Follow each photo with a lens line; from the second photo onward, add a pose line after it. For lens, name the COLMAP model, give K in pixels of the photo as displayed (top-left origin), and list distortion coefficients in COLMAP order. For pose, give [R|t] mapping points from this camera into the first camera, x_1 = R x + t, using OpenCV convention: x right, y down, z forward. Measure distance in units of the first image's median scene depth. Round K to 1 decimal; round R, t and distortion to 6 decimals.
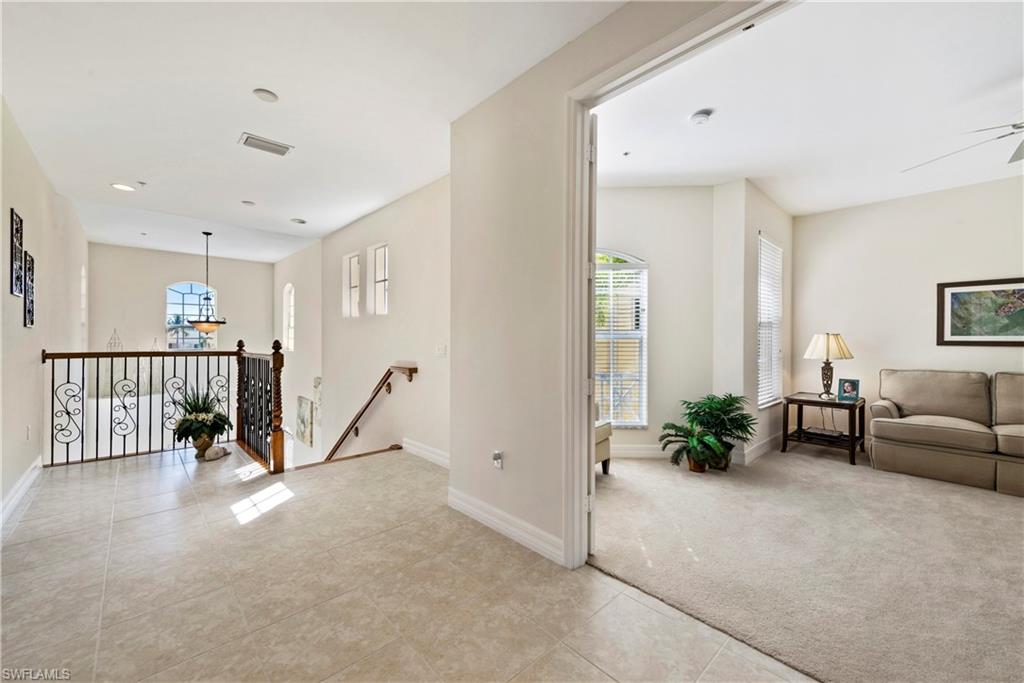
lens RADIAL K [[401.3, 0, 512.1], [0, 401.3, 341.3], [0, 0, 1]] dist [0.009842, -0.002062]
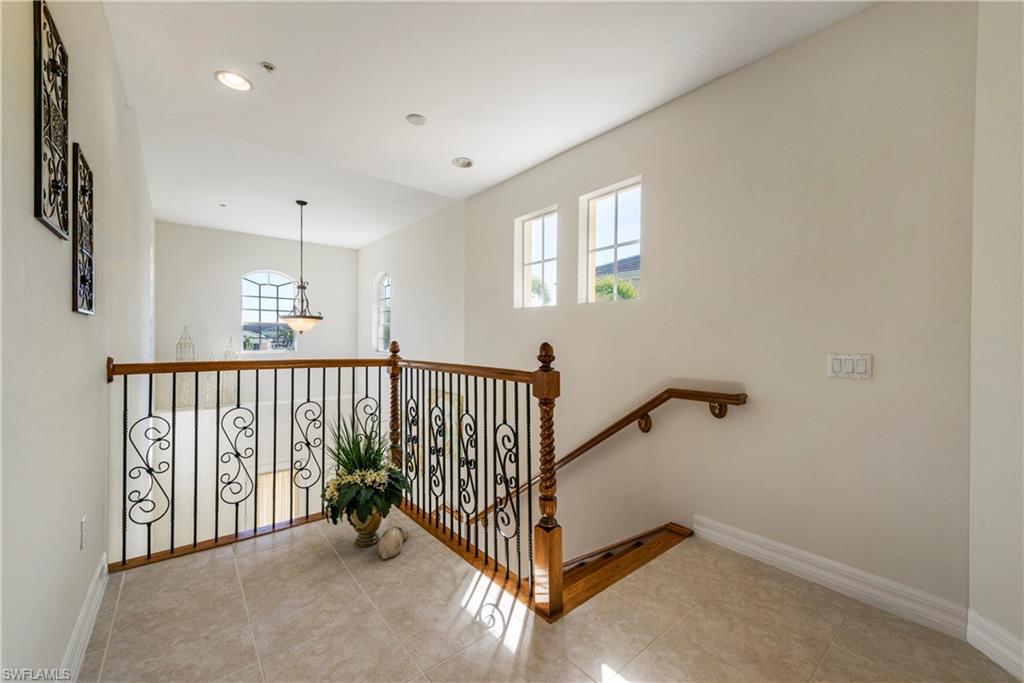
lens RADIAL K [[401.3, 0, 514.9], [0, 401.3, 345.0], [0, 0, 1]] dist [0.009842, -0.002062]
pose [[0.998108, 0.005782, -0.061213, -0.532214], [-0.005343, 0.999959, 0.007341, -0.003568], [0.061252, -0.007000, 0.998098, 0.450595]]
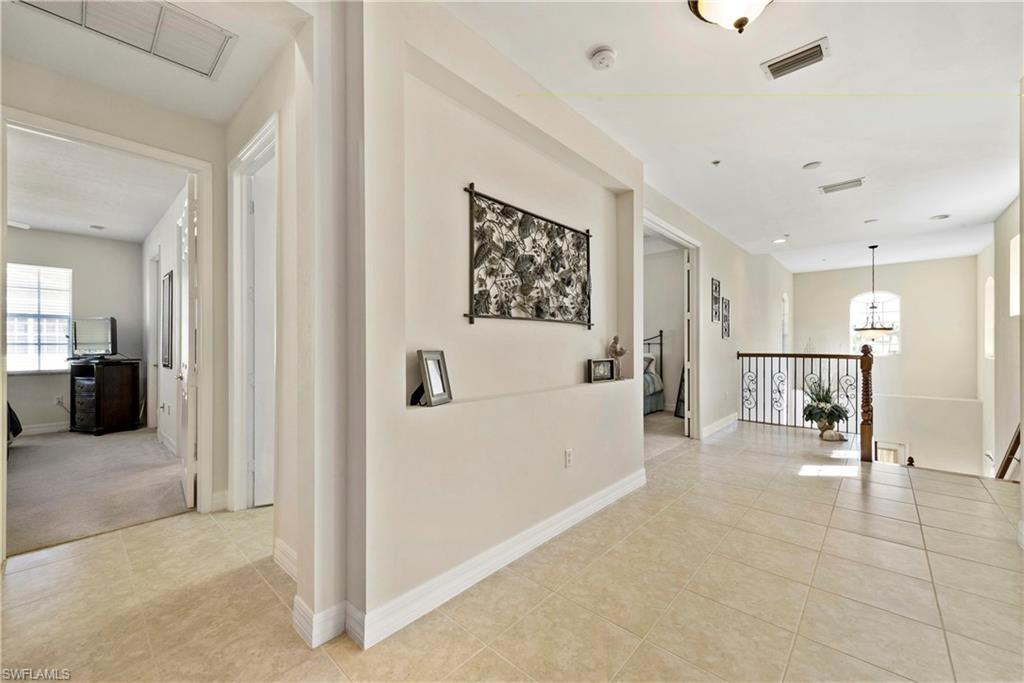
lens RADIAL K [[401.3, 0, 516.2], [0, 401.3, 346.0], [0, 0, 1]] dist [0.009842, -0.002062]
pose [[0.087190, -0.003607, -0.996185, 0.418167], [-0.001856, 0.999991, -0.003783, 0.005936], [0.996190, 0.002178, 0.087183, -0.075311]]
